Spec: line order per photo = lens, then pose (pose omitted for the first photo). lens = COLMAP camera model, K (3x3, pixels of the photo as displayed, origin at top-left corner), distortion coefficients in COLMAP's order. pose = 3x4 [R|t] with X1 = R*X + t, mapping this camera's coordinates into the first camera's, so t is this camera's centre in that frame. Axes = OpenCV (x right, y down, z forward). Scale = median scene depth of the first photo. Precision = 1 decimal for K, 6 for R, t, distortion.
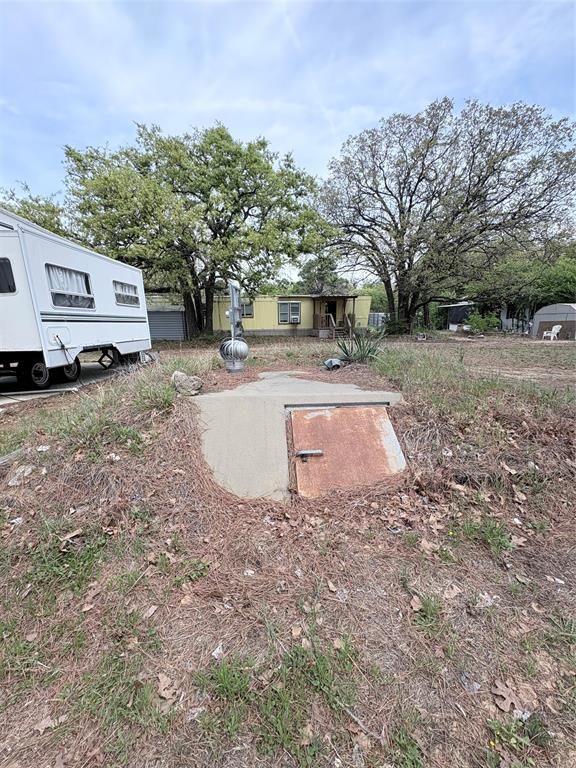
lens RADIAL K [[308.8, 0, 292.9], [0, 308.8, 387.6], [0, 0, 1]] dist [-0.002210, 0.000227]
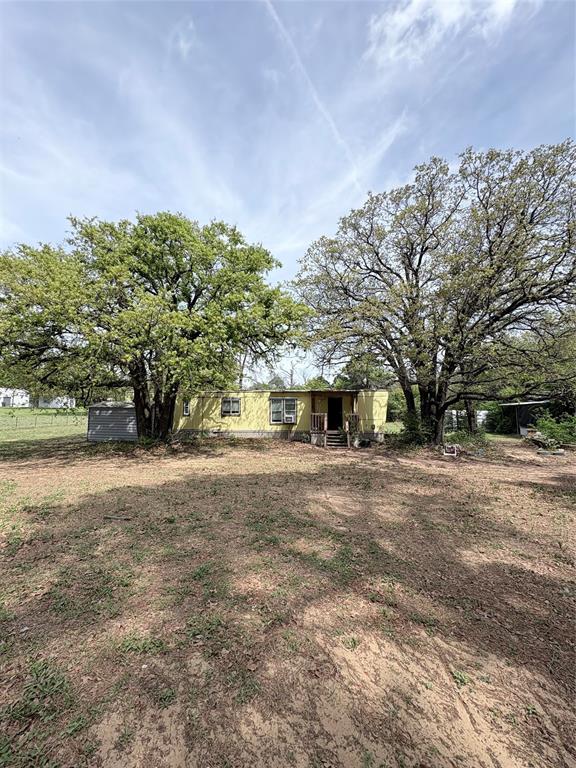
lens RADIAL K [[308.8, 0, 293.5], [0, 308.8, 386.5], [0, 0, 1]] dist [-0.002210, 0.000227]
pose [[0.976571, 0.000473, -0.215196, 0.190110], [-0.064741, 0.954316, -0.291701, -0.066110], [0.205227, 0.298799, 0.931988, 0.220838]]
